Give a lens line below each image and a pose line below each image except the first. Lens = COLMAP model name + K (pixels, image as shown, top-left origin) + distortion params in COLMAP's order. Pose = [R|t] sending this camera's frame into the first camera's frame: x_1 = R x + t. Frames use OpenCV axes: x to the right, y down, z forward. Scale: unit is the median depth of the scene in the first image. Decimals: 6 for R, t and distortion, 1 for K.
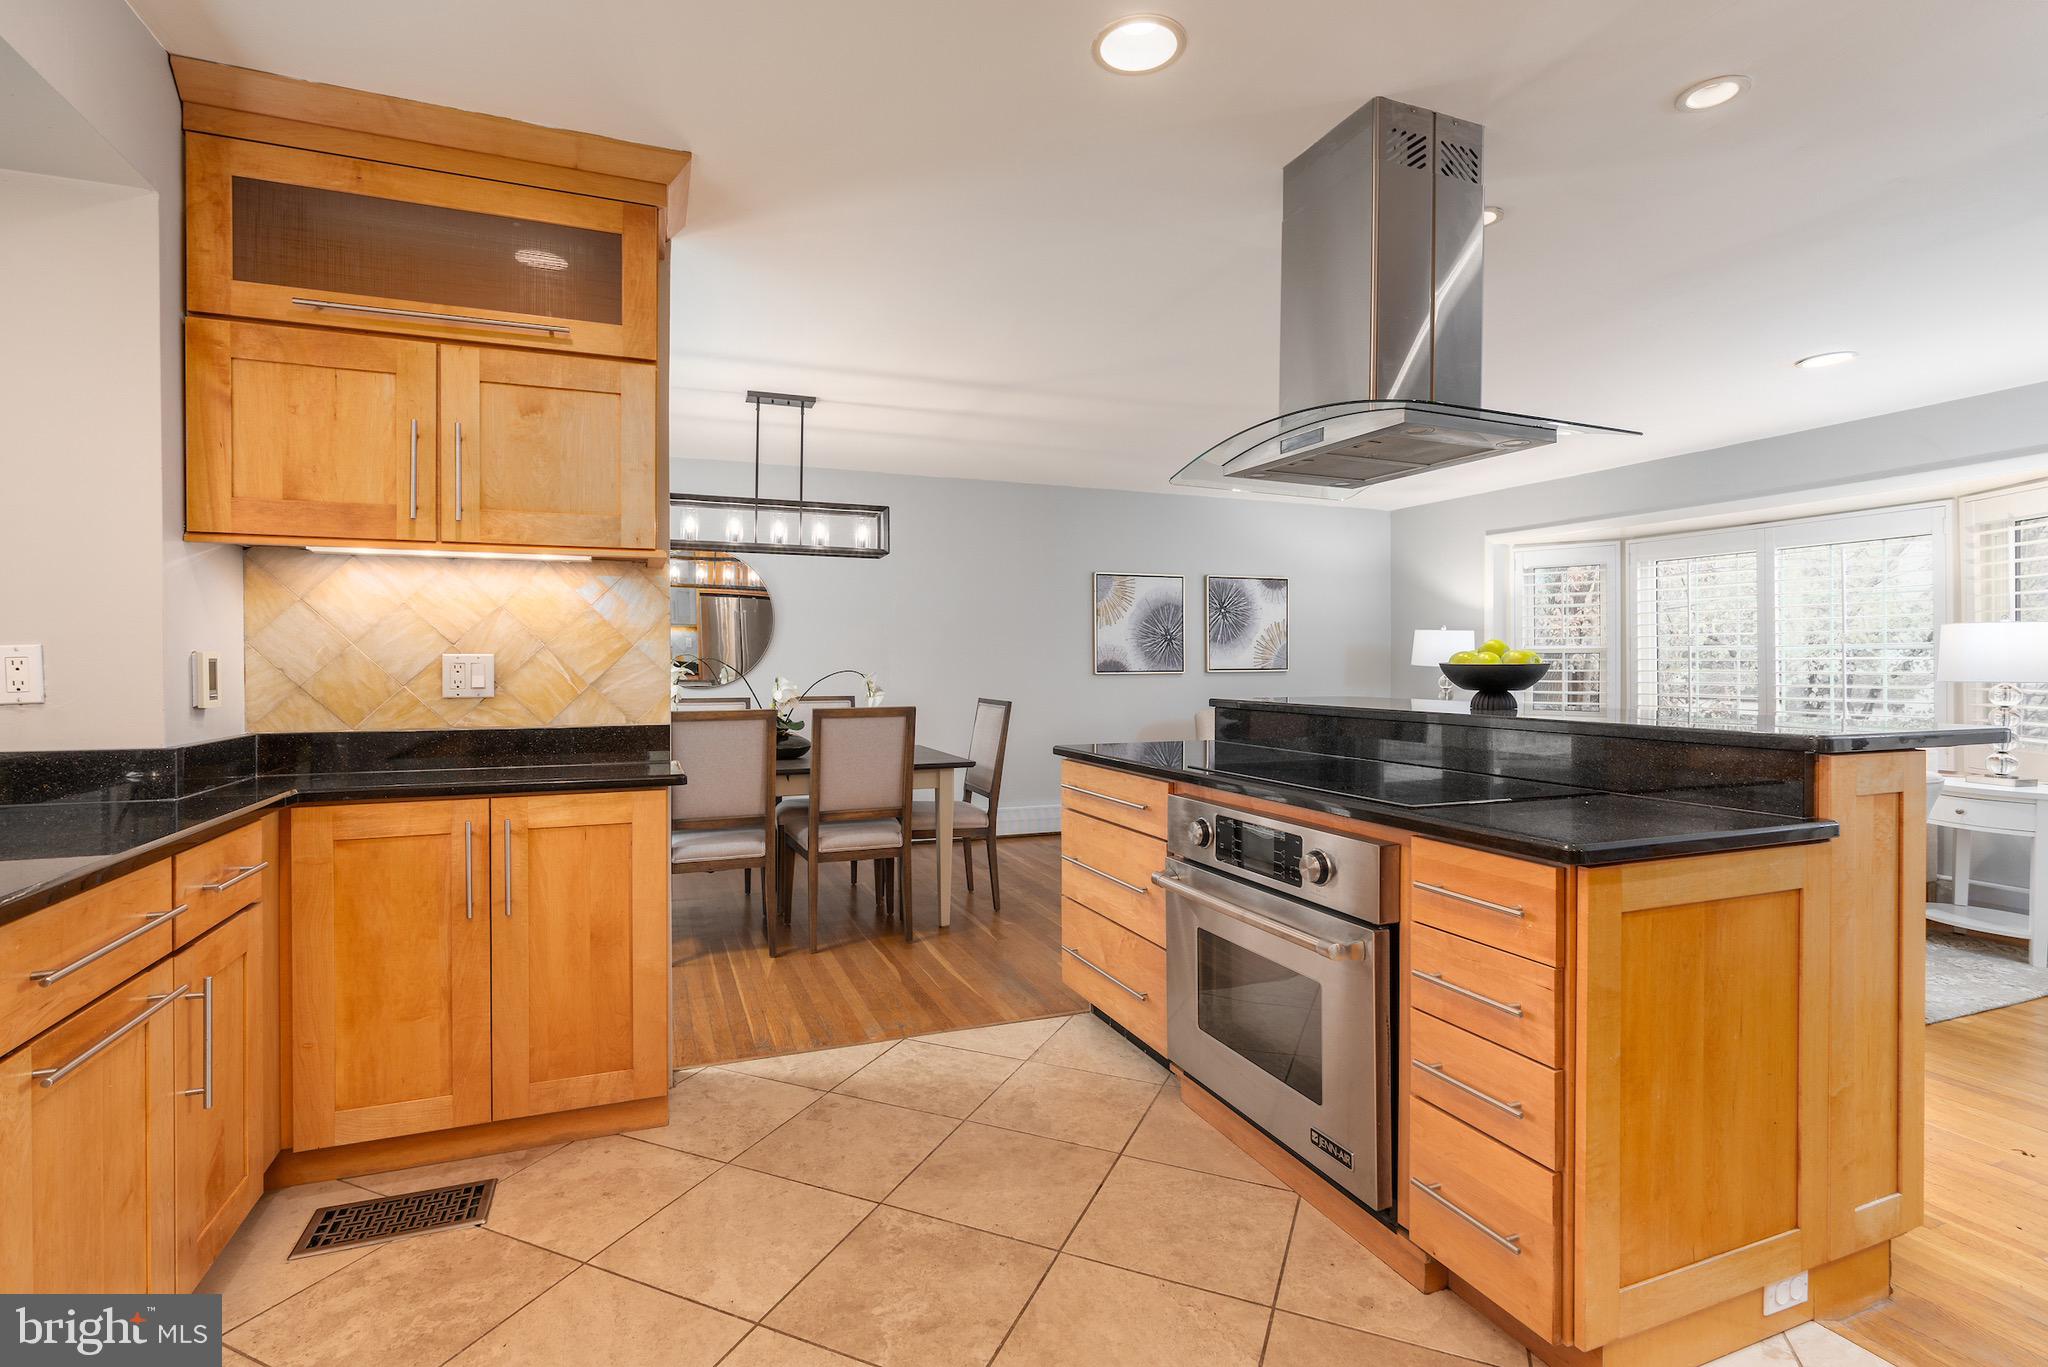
lens RADIAL K [[929.5, 0, 1003.5], [0, 929.5, 666.2], [0, 0, 1]] dist [-0.008464, 0.001907]
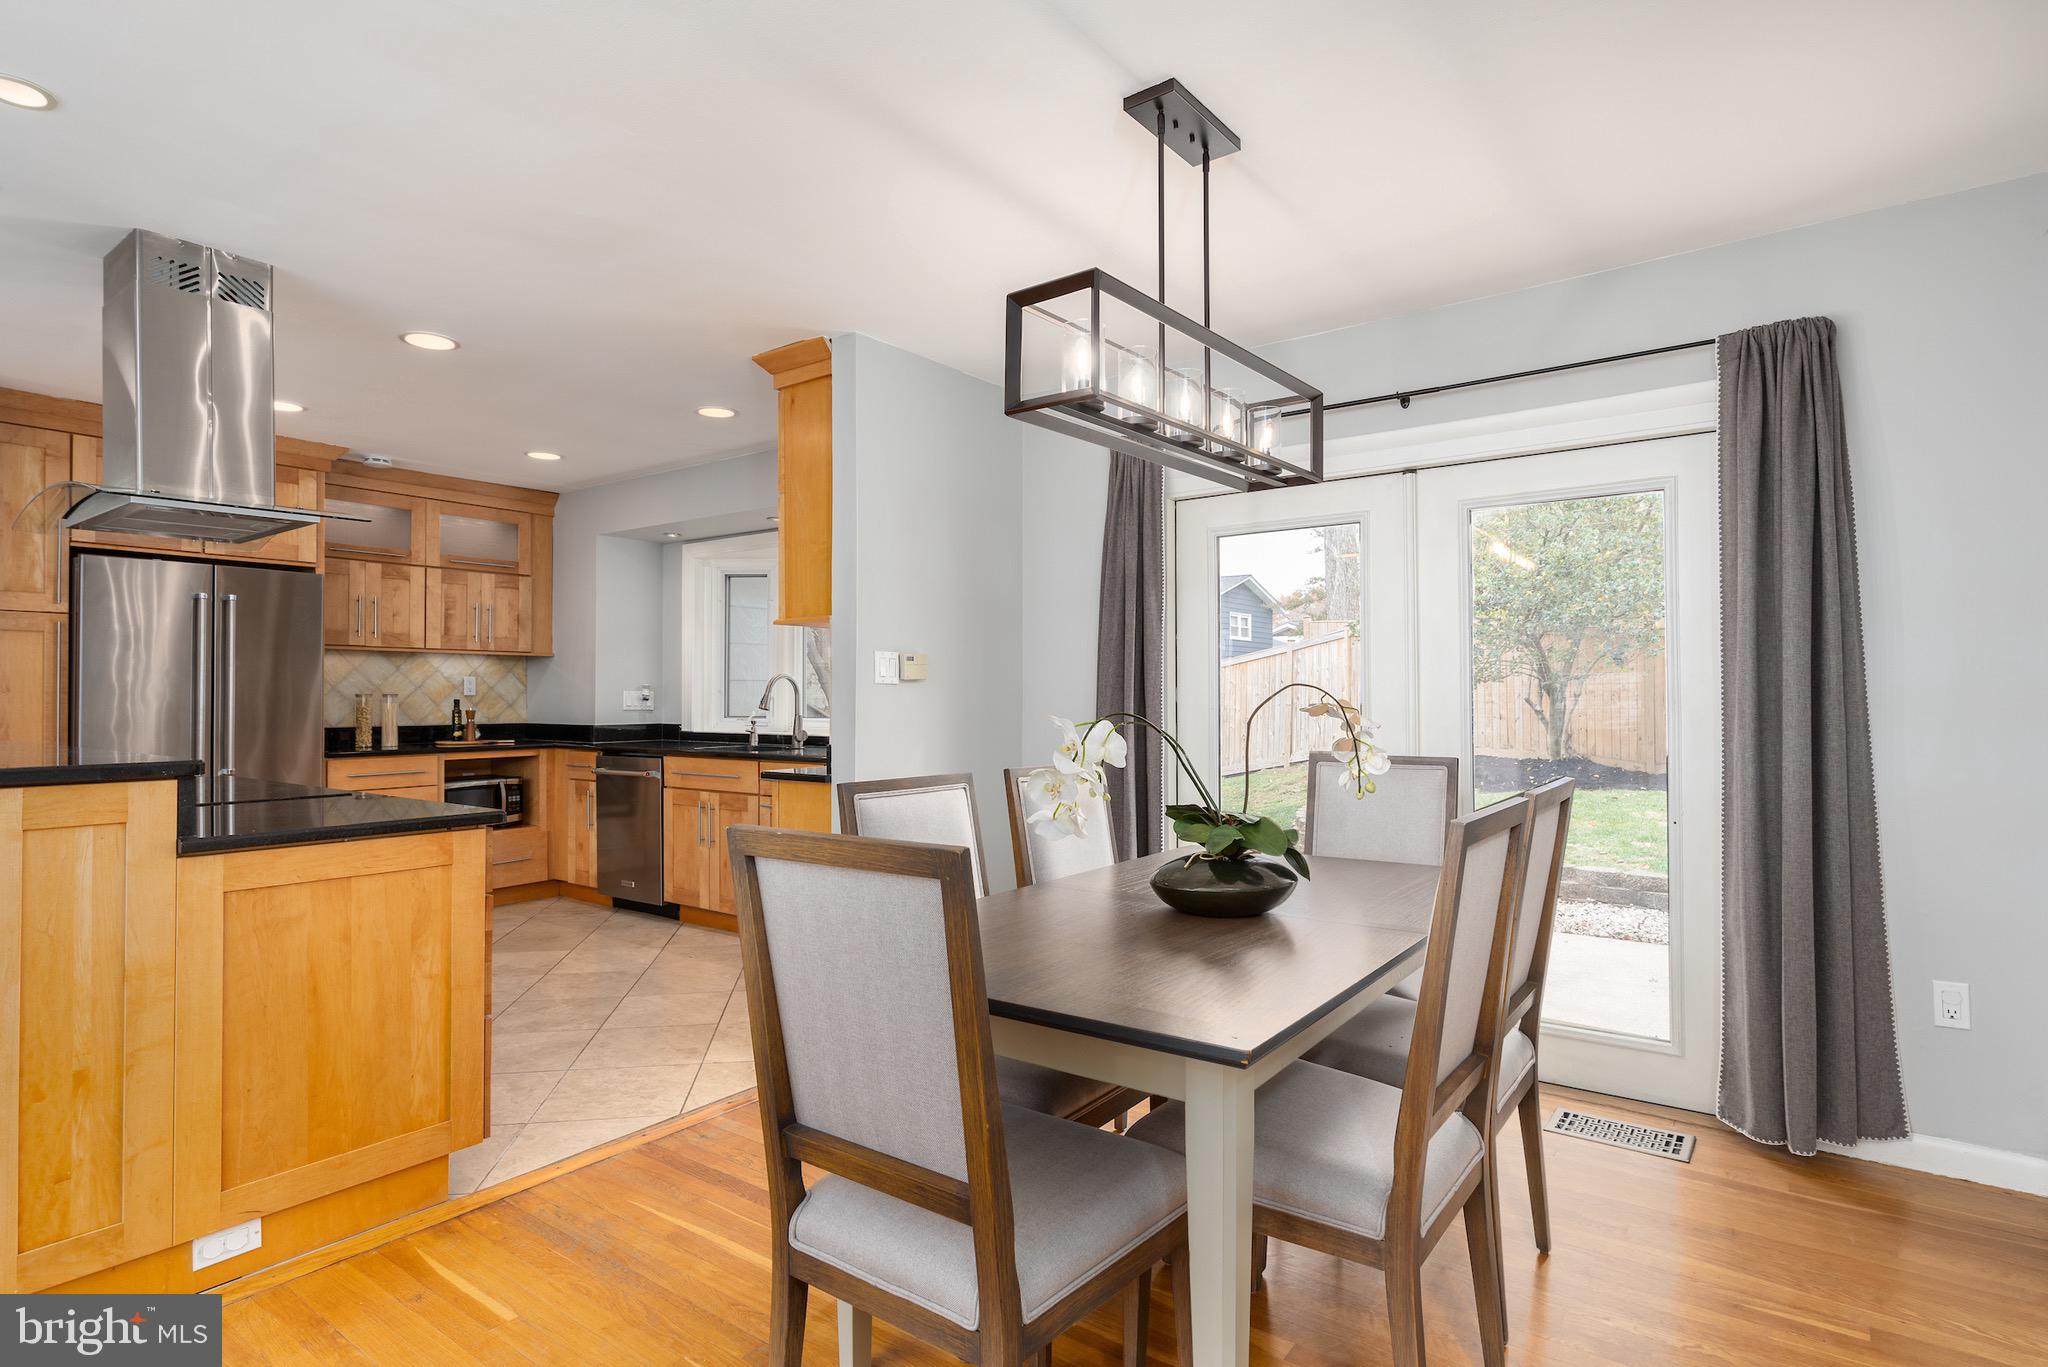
lens RADIAL K [[1054.1, 0, 986.7], [0, 1054.1, 689.0], [0, 0, 1]] dist [-0.007359, 0.002093]
pose [[-0.840084, -0.002986, -0.542448, 0.241671], [-0.001545, 0.999994, -0.003113, -0.007975], [0.542454, -0.001778, -0.840083, 2.345301]]
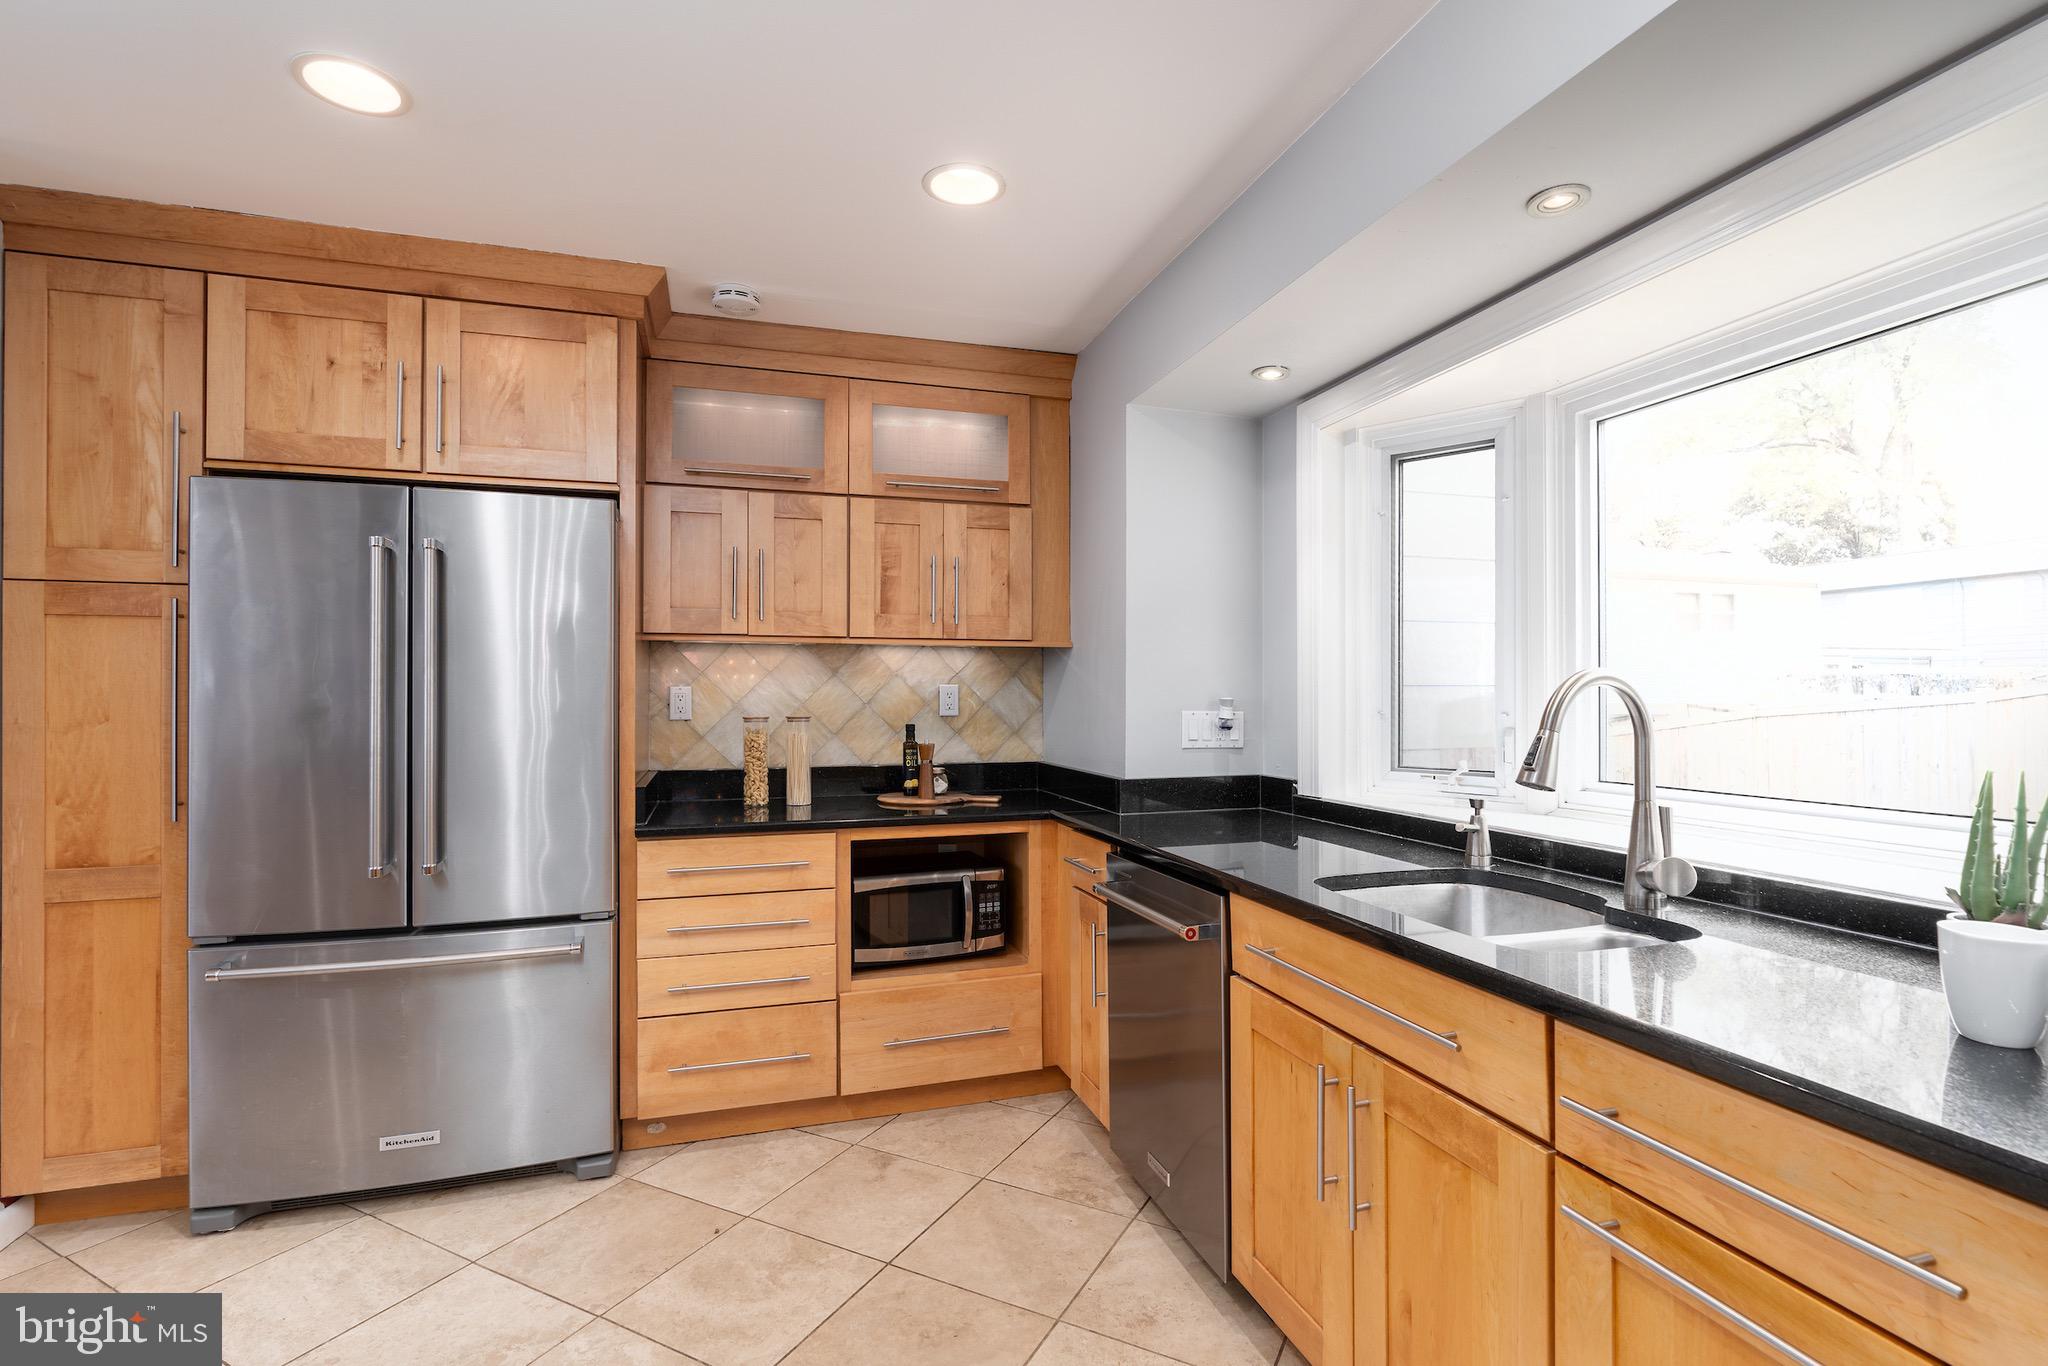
lens RADIAL K [[929.5, 0, 1006.4], [0, 929.5, 693.2], [0, 0, 1]] dist [-0.008464, 0.001907]
pose [[-0.998422, 0.001568, 0.056128, -0.248380], [0.001572, 0.999999, 0.000032, -0.031370], [-0.056128, 0.000120, -0.998424, 0.884006]]
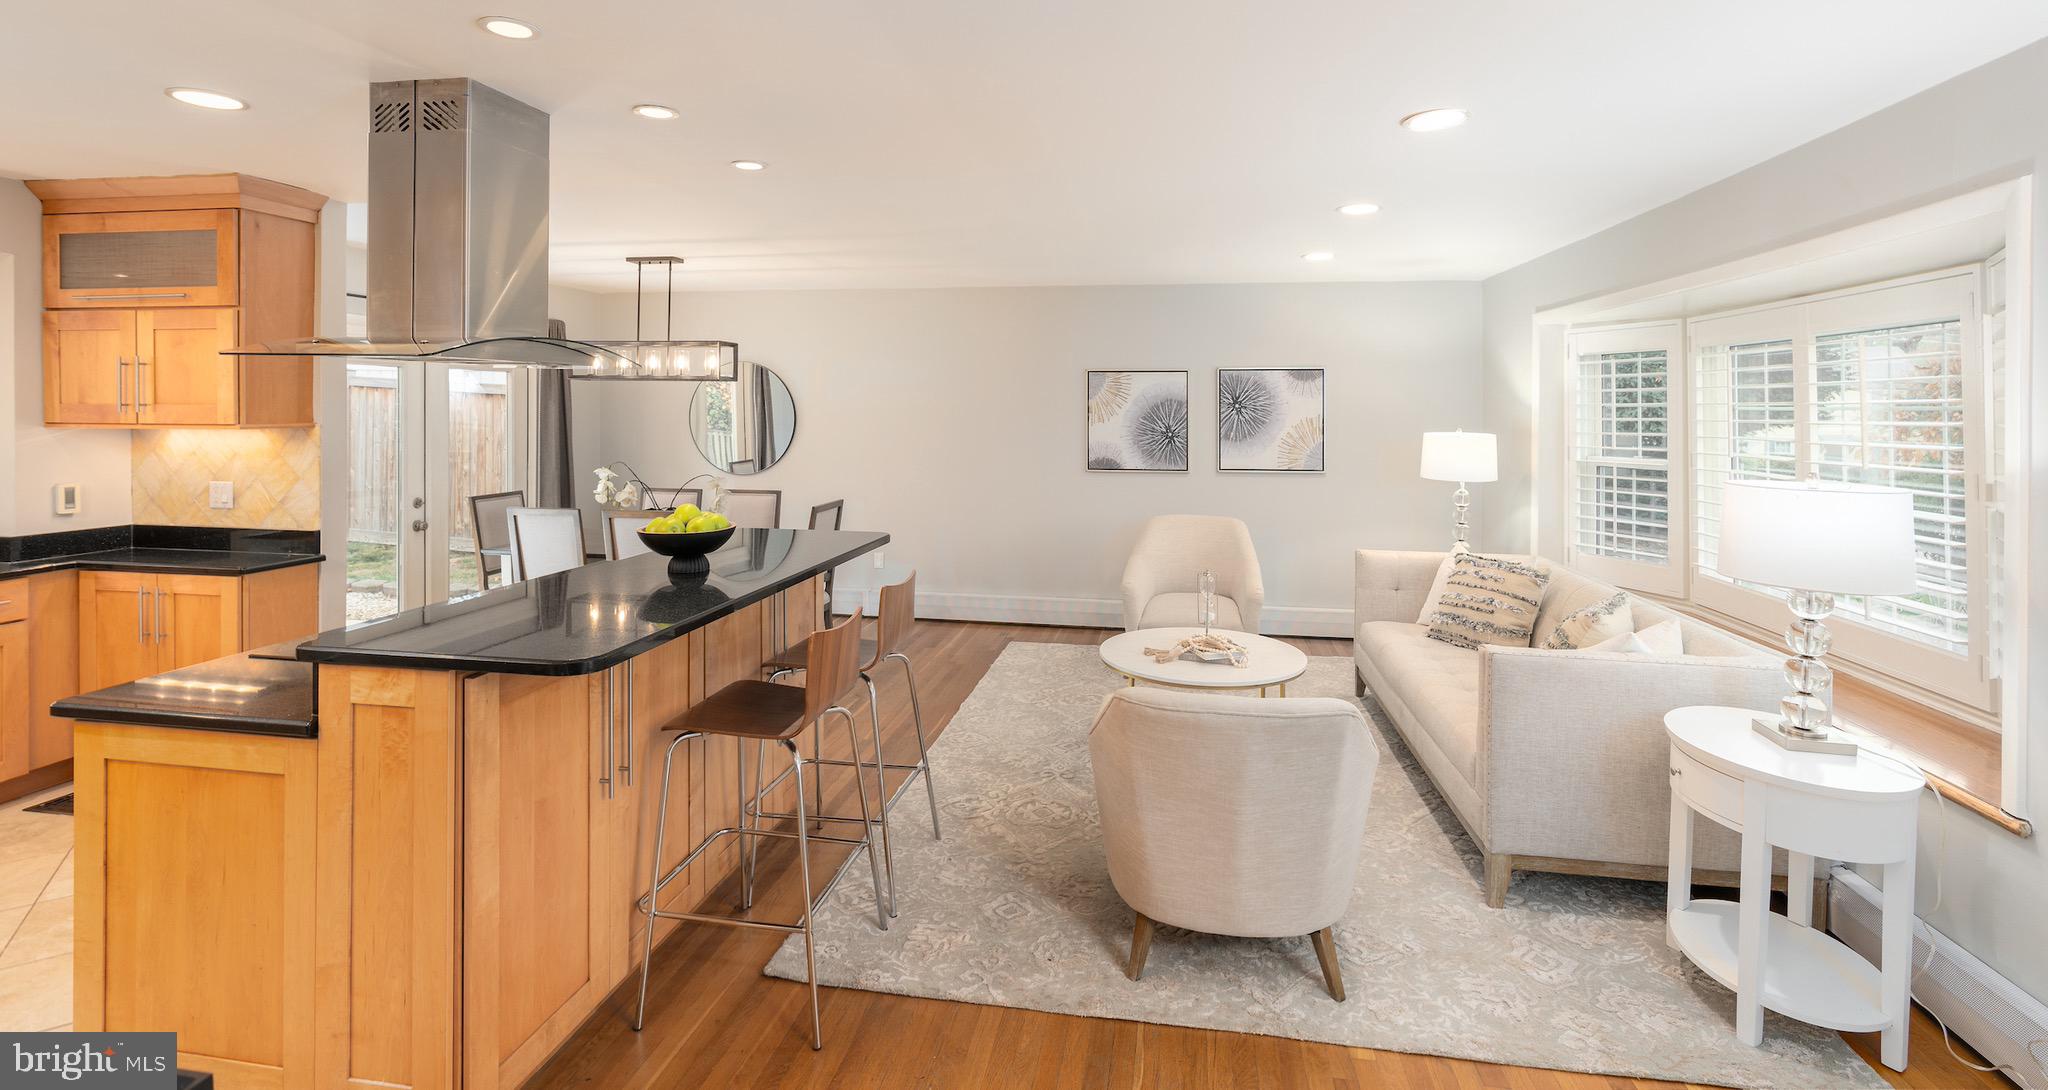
lens RADIAL K [[916.6, 0, 1023.5], [0, 916.6, 415.6], [0, 0, 1]] dist [-0.007333, 0.000820]
pose [[0.863810, 0.006277, -0.503778, 1.417231], [-0.007221, 0.999974, 0.000078, -0.136065], [0.503766, 0.003570, 0.863833, 0.302116]]
